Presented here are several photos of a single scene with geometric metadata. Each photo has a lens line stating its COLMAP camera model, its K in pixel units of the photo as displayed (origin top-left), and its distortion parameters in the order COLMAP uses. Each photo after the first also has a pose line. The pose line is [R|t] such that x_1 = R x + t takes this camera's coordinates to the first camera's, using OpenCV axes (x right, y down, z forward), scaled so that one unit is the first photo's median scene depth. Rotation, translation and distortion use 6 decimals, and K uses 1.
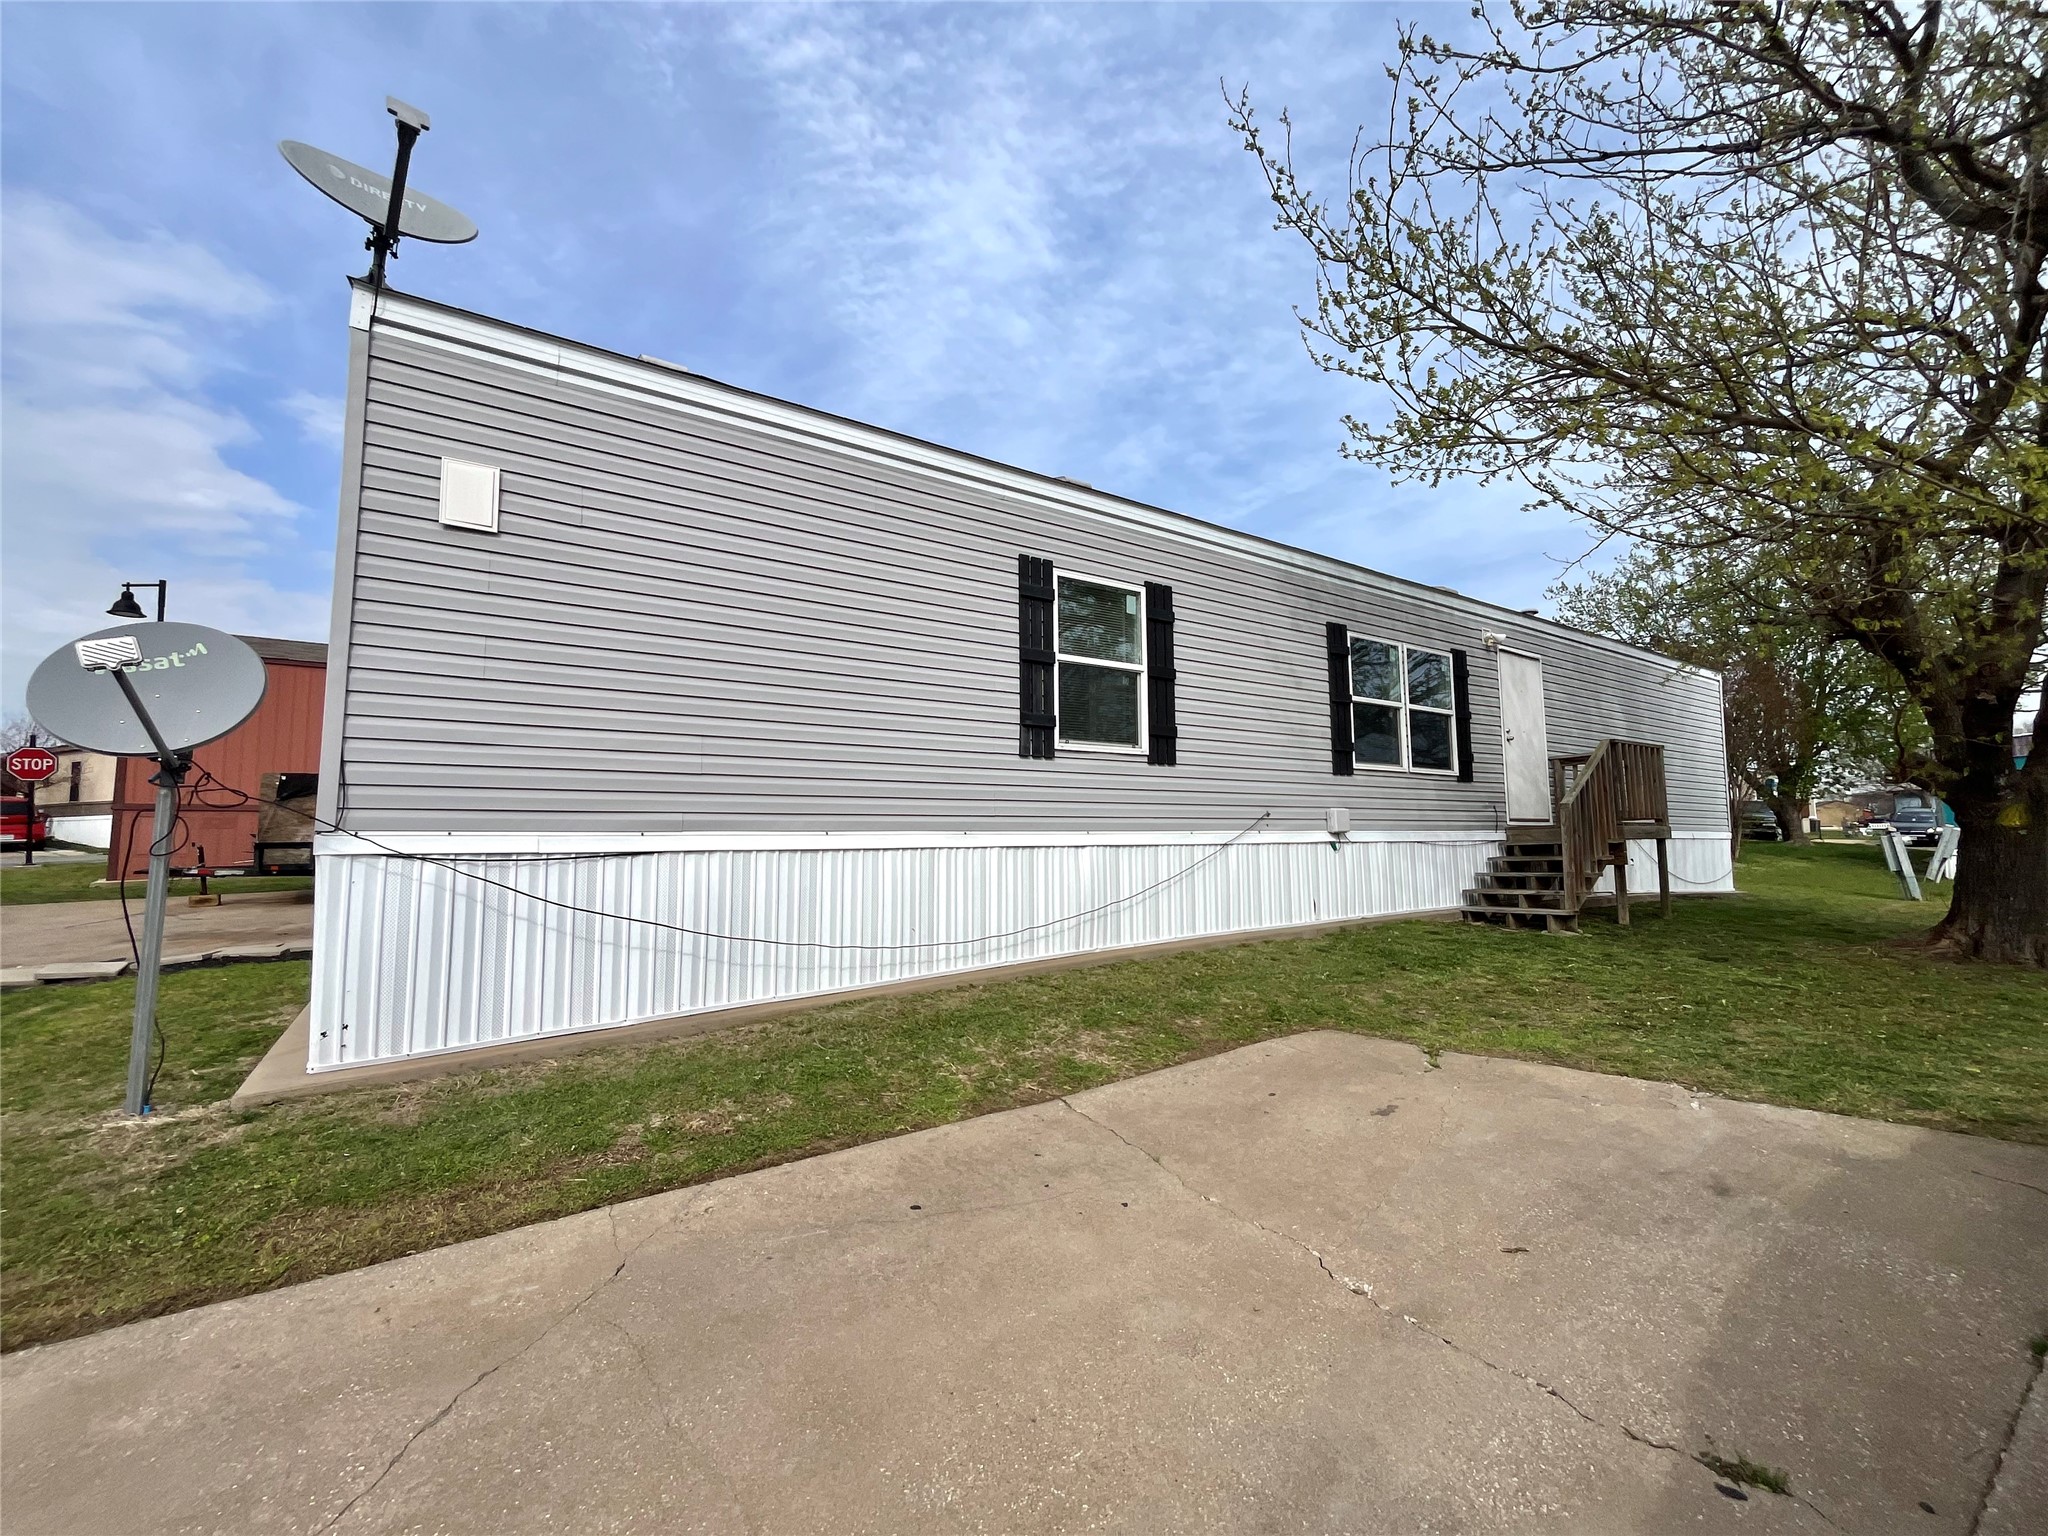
lens RADIAL K [[831.2, 0, 1021.2], [0, 831.2, 758.5], [0, 0, 1]] dist [-0.004525, 0.001014]
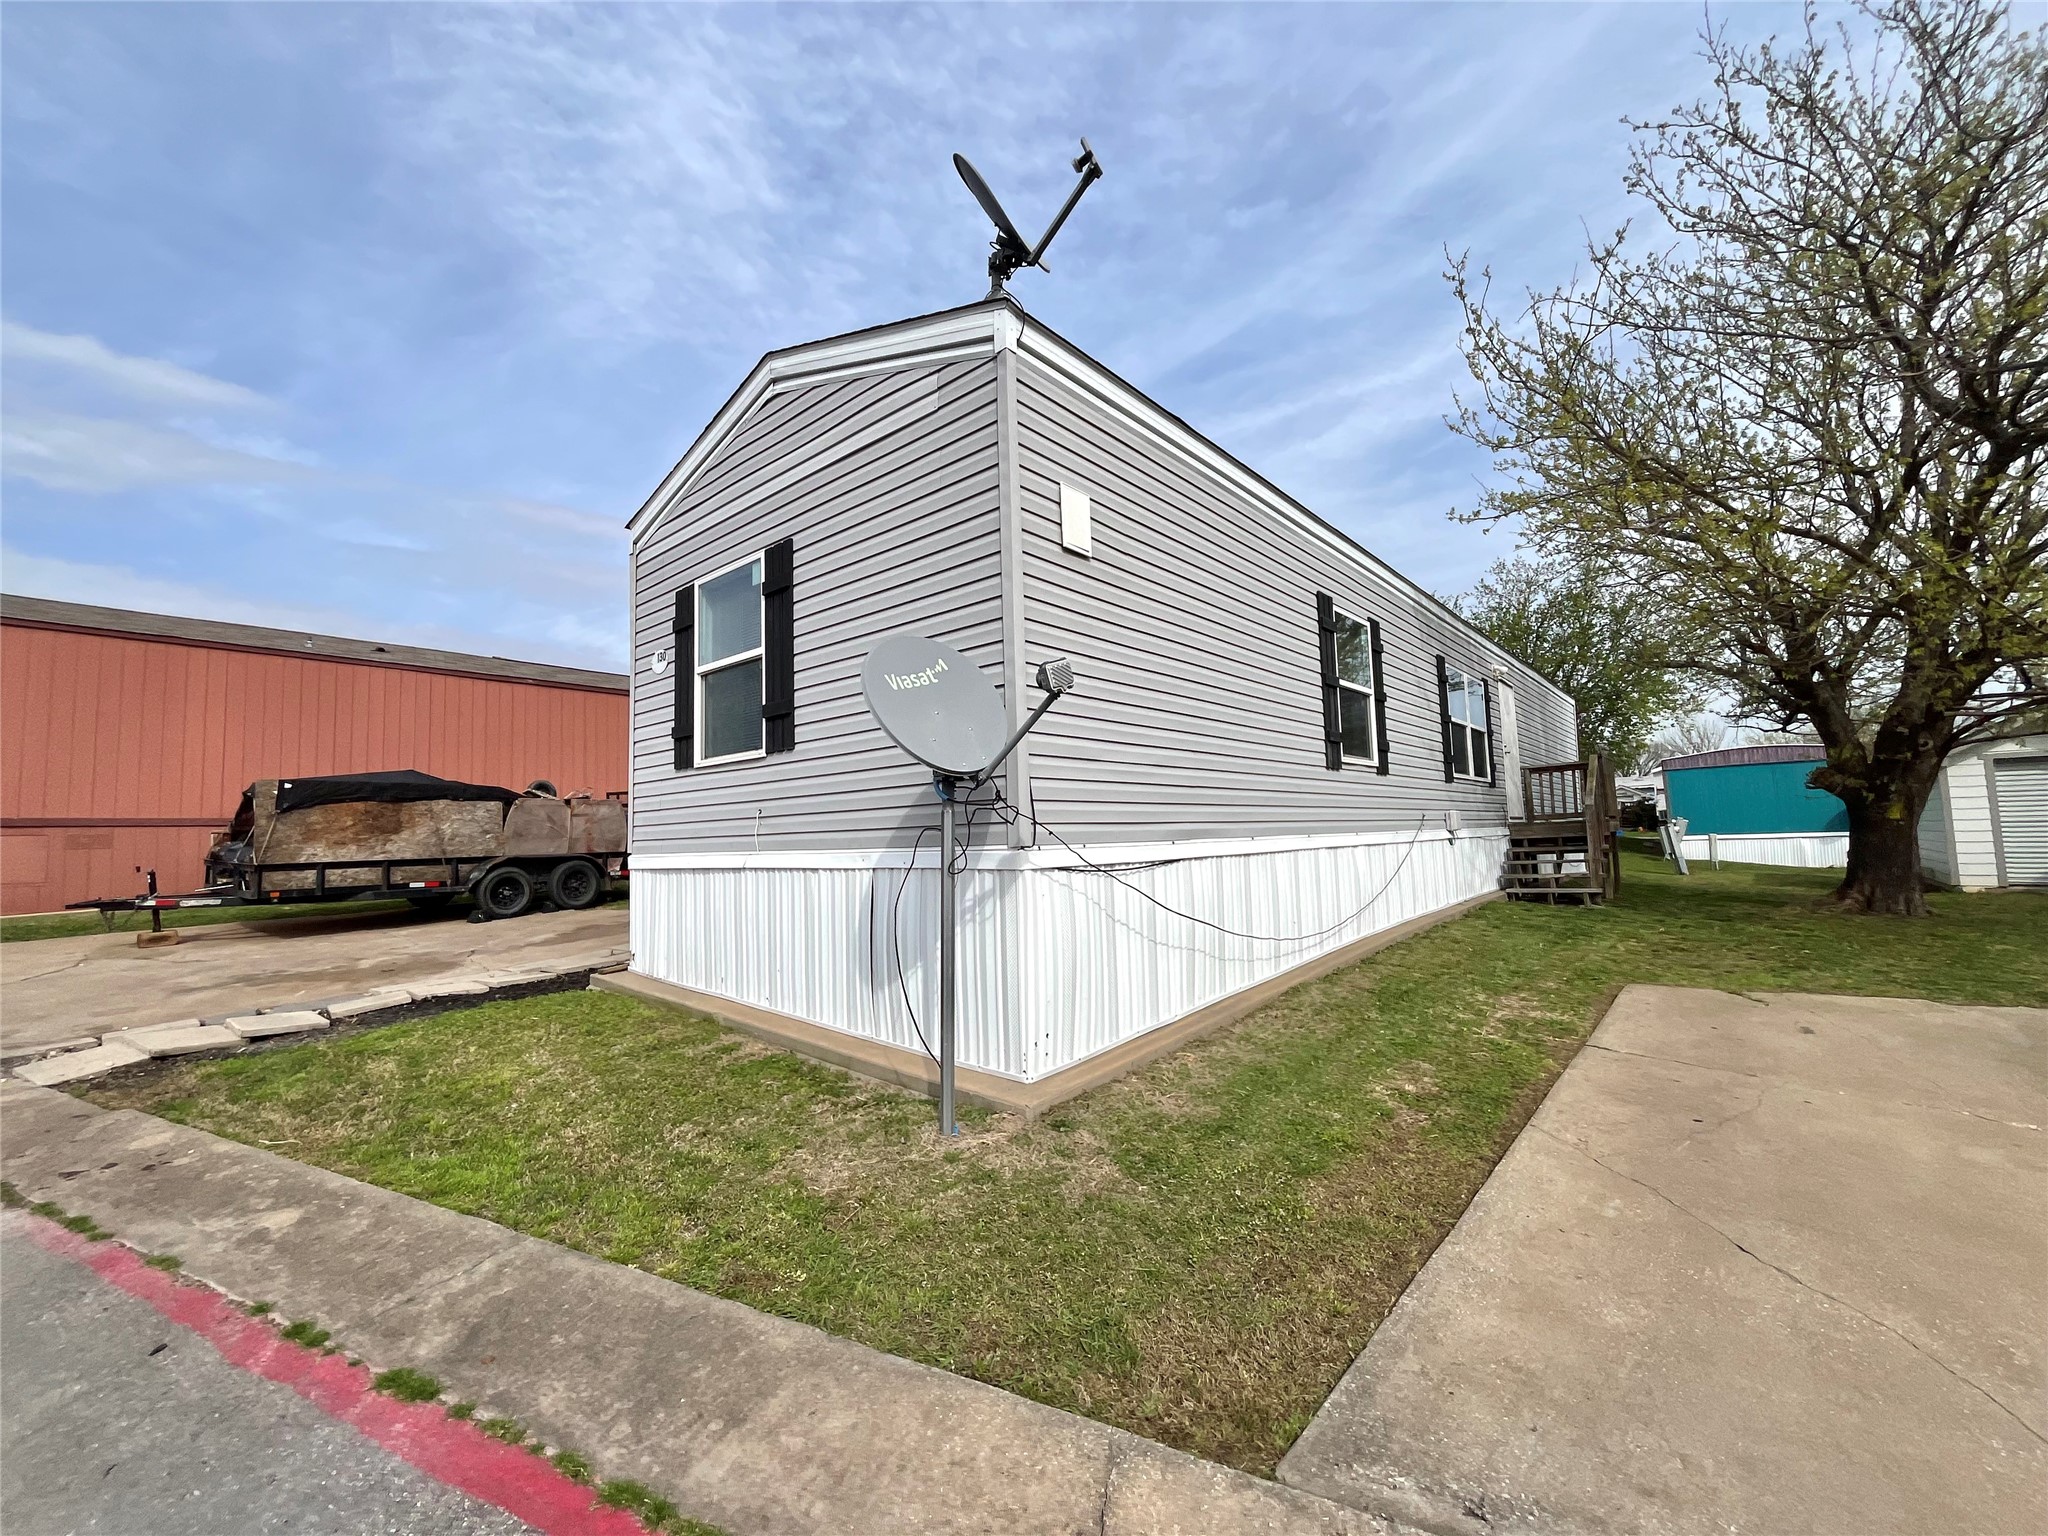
lens RADIAL K [[831.2, 0, 1030.1], [0, 831.2, 756.8], [0, 0, 1]] dist [-0.004525, 0.001014]
pose [[0.963488, 0.007400, 0.267649, -0.690390], [-0.006414, 0.999969, -0.004559, -0.010656], [-0.267675, 0.002675, 0.963506, 0.007948]]
